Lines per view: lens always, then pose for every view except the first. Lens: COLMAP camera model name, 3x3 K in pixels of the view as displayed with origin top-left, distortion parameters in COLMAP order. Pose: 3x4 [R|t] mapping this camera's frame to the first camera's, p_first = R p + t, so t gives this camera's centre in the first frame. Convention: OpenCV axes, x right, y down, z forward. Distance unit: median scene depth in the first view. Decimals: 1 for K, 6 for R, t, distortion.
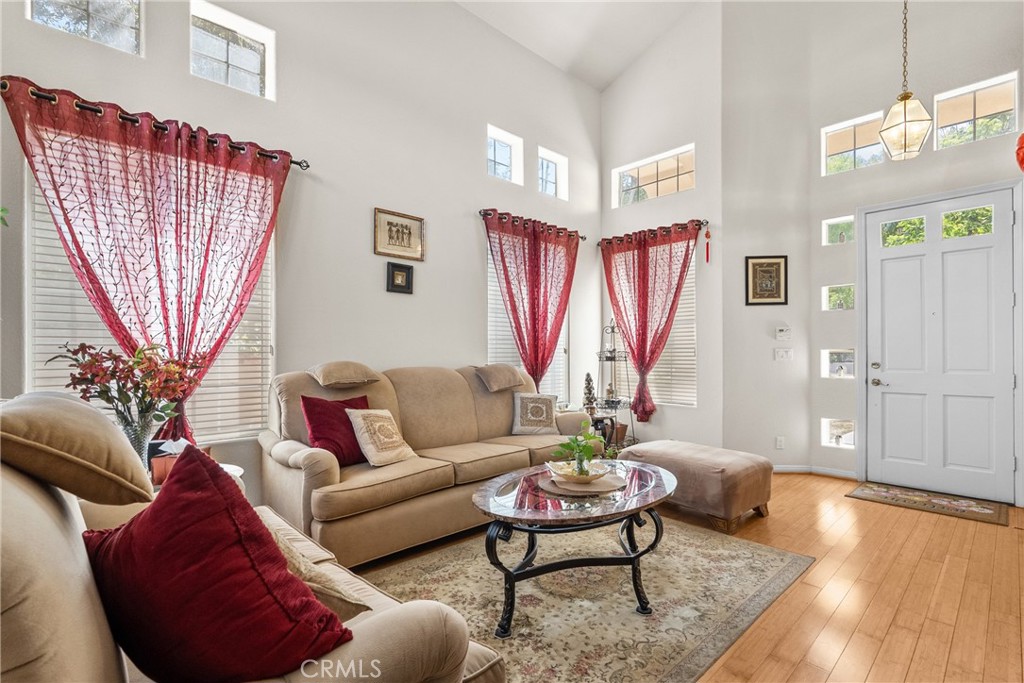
lens RADIAL K [[478.0, 0, 512.8], [0, 478.0, 352.7], [0, 0, 1]] dist [-0.001391, 0.000644]
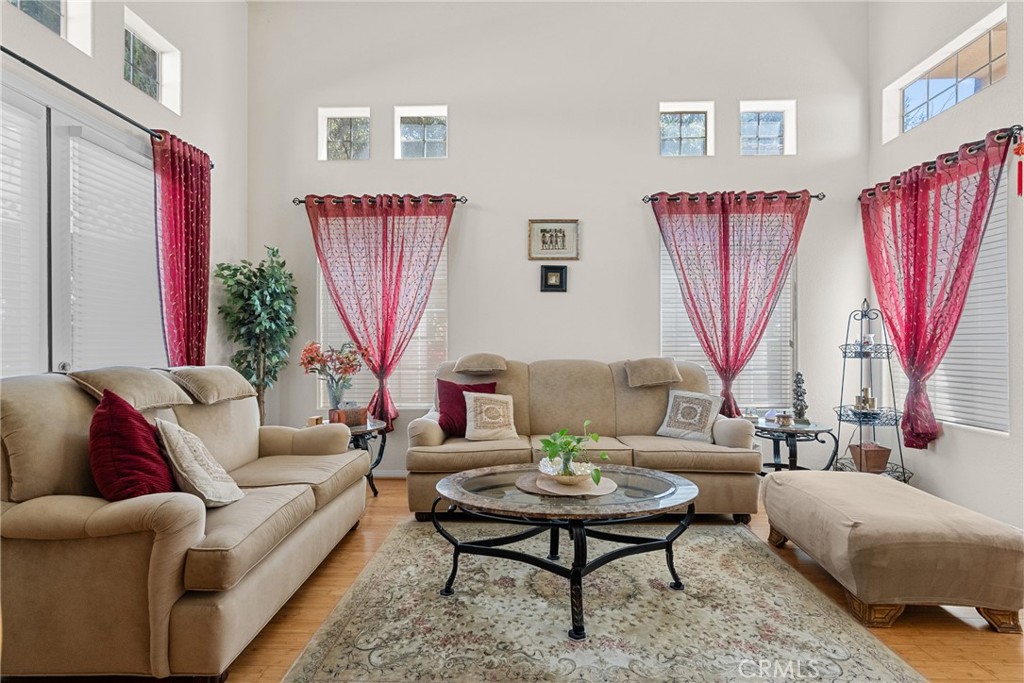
lens RADIAL K [[469.5, 0, 508.3], [0, 469.5, 346.0], [0, 0, 1]] dist [-0.002262, 0.000418]
pose [[0.705970, 0.001221, -0.708240, 0.445800], [-0.000374, 0.999999, 0.001351, -0.001700], [0.708241, -0.000689, 0.705970, 0.158869]]
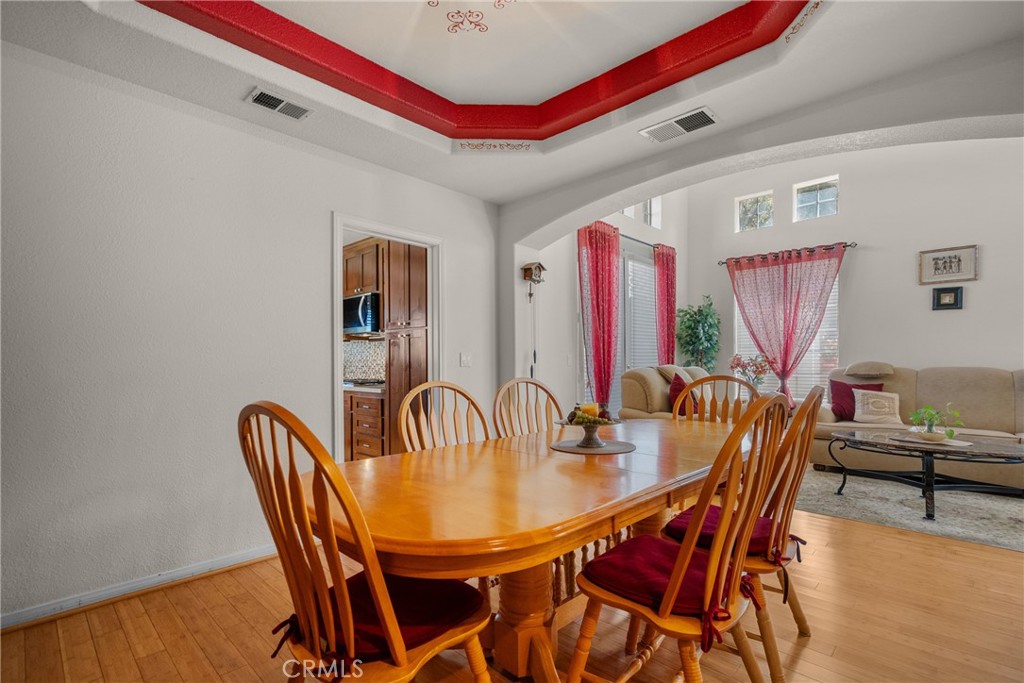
lens RADIAL K [[478.9, 0, 509.9], [0, 478.9, 363.9], [0, 0, 1]] dist [-0.000618, 0.000649]
pose [[0.056105, 0.005406, -0.998410, 0.970936], [0.002036, 0.999983, 0.005529, 0.012005], [0.998423, -0.002343, 0.056094, -0.250613]]
